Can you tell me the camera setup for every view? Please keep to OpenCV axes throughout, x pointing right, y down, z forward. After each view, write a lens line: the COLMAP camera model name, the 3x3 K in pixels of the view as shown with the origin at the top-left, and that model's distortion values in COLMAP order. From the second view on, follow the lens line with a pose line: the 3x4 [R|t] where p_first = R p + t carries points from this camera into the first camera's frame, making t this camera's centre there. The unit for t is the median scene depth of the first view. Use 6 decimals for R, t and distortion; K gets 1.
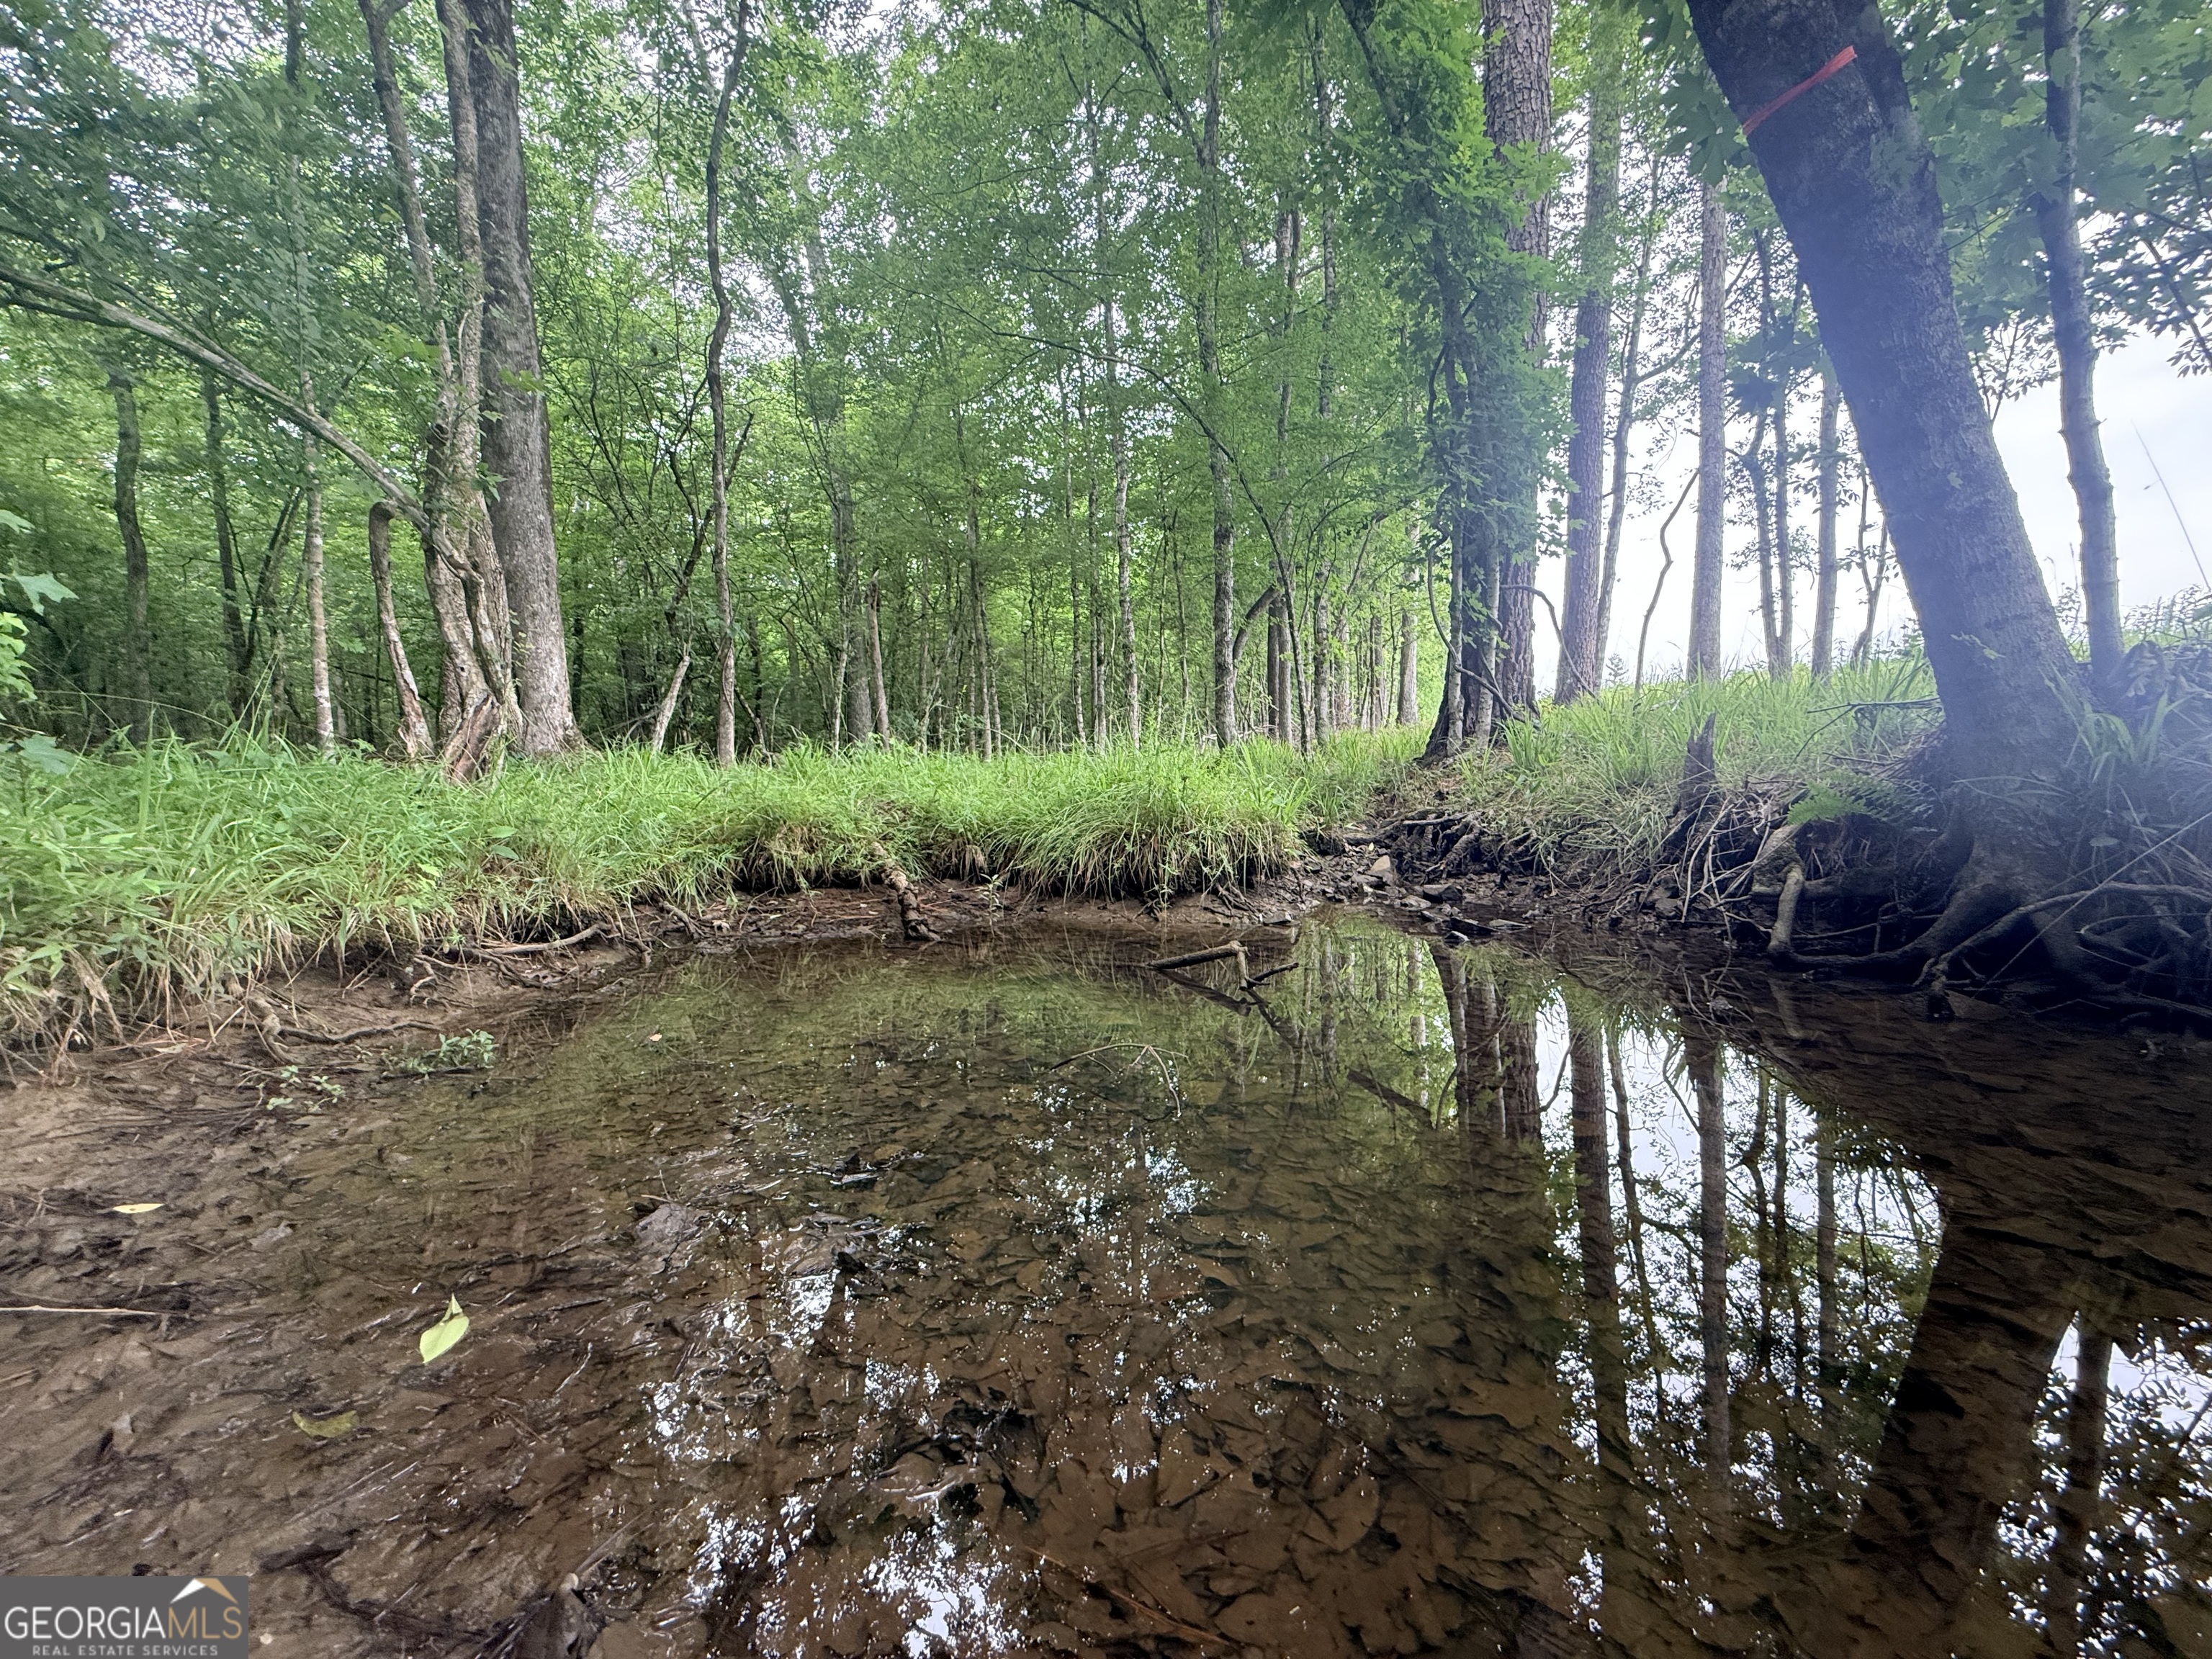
lens RADIAL K [[878.3, 0, 1100.2], [0, 878.3, 825.8], [0, 0, 1]] dist [-0.000071, 0.000352]
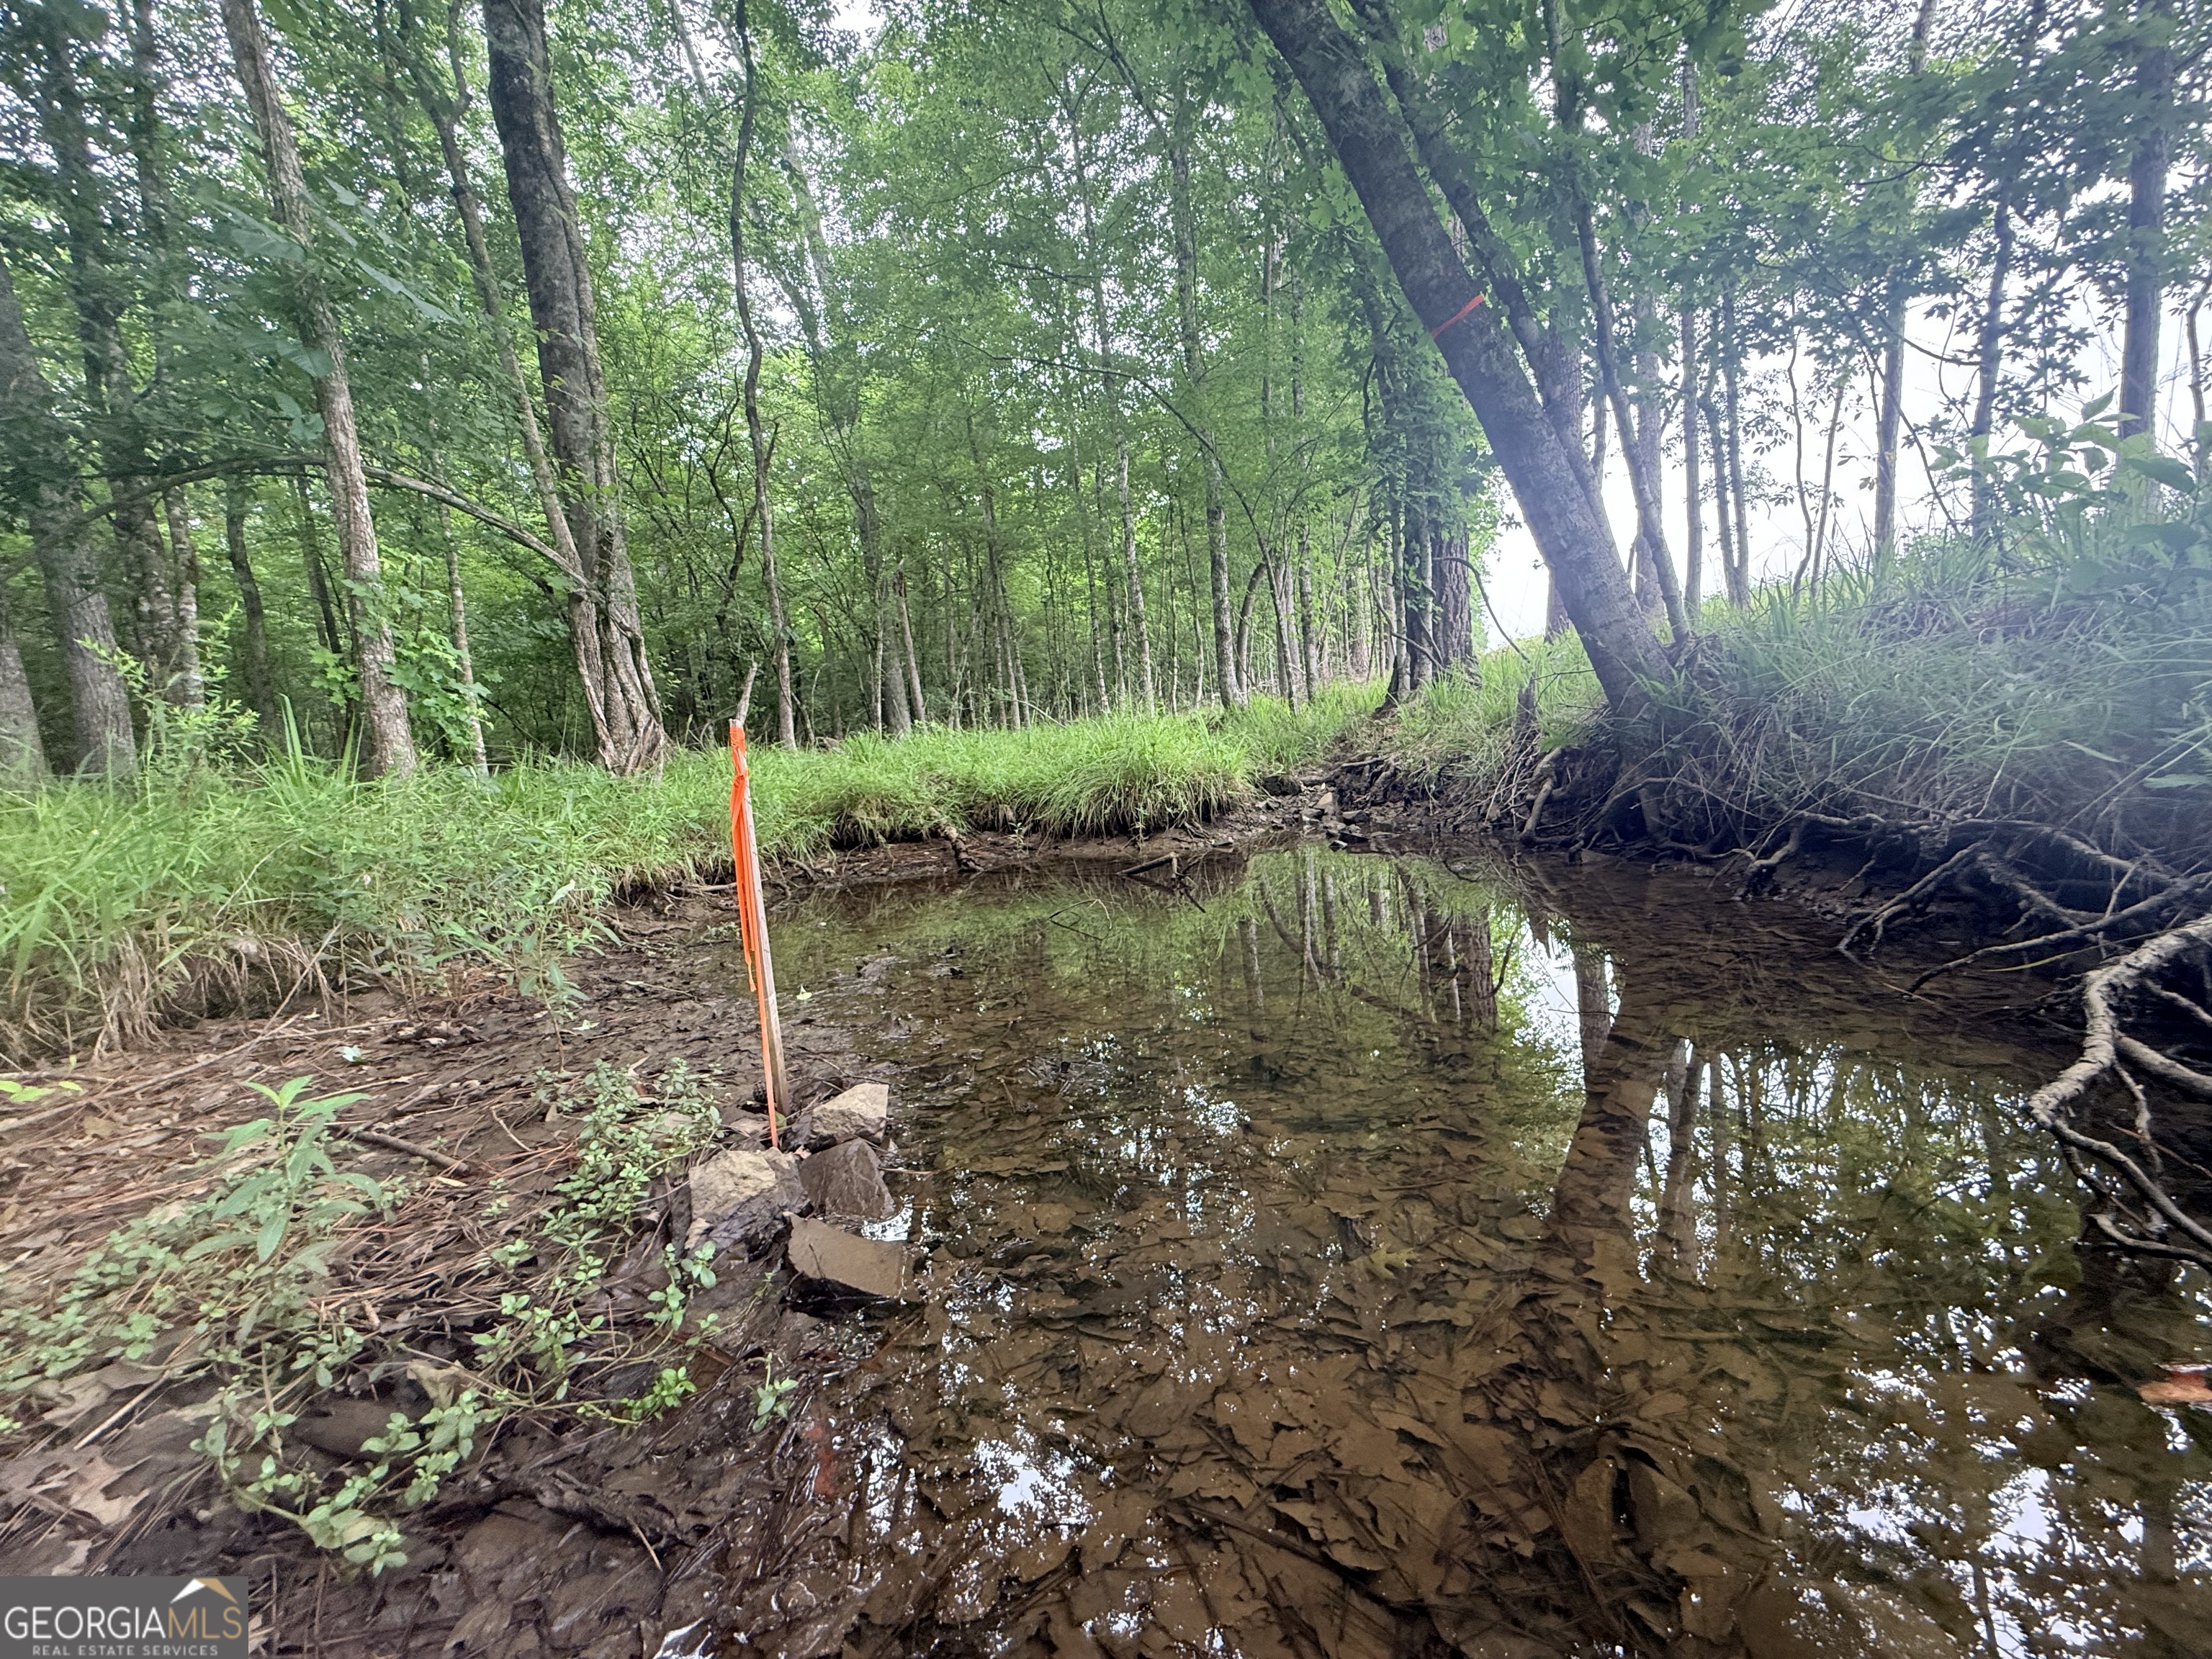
lens RADIAL K [[878.3, 0, 1100.2], [0, 878.3, 825.8], [0, 0, 1]] dist [-0.000071, 0.000352]
pose [[0.997037, -0.063199, -0.043861, 0.038408], [0.065176, 0.996849, 0.045211, 0.002563], [0.040866, -0.047936, 0.998014, -0.216876]]
